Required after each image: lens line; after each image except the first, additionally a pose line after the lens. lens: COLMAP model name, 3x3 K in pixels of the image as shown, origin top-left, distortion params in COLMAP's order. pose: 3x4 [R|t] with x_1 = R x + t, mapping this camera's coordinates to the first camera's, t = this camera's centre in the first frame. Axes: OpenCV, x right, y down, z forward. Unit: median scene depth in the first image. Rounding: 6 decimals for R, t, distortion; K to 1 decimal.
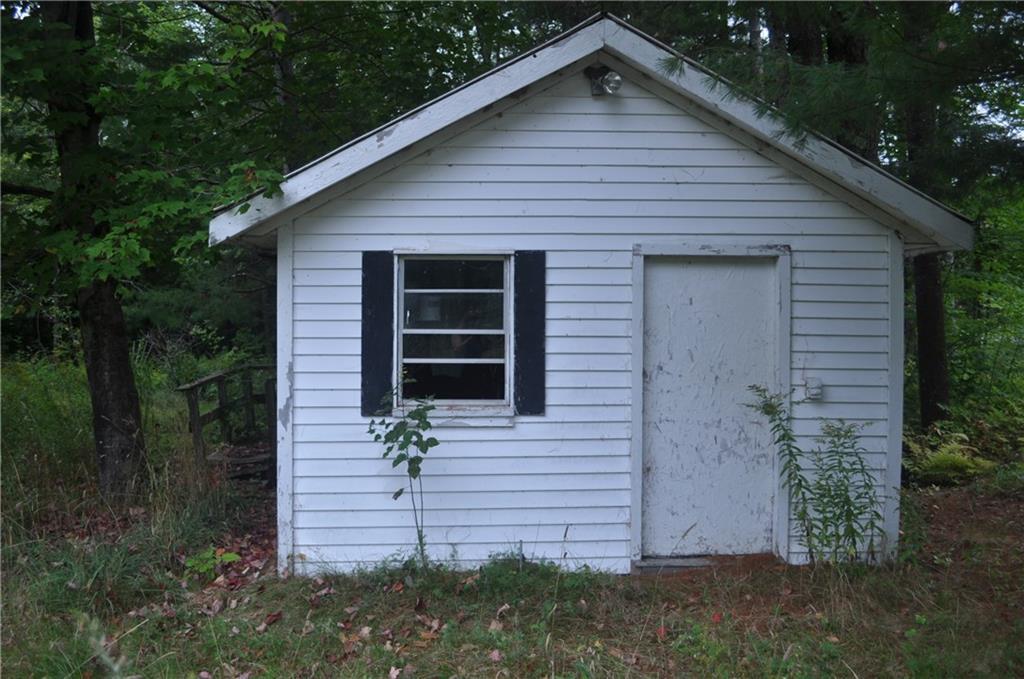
lens RADIAL K [[969.1, 0, 512.8], [0, 969.1, 342.1], [0, 0, 1]] dist [0.010722, 0.000000]
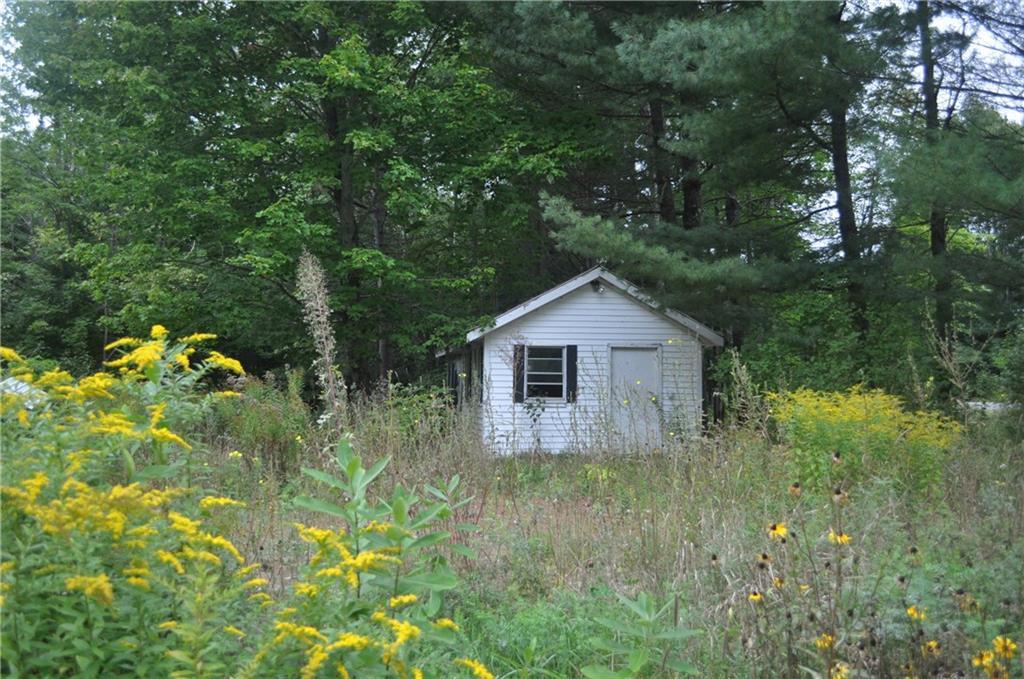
lens RADIAL K [[969.1, 0, 511.1], [0, 969.1, 338.2], [0, 0, 1]] dist [0.010722, 0.000000]
pose [[0.994880, 0.011222, 0.100439, -0.445069], [-0.003136, 0.996765, -0.080305, 0.114590], [-0.101015, 0.079578, 0.991697, -1.800789]]
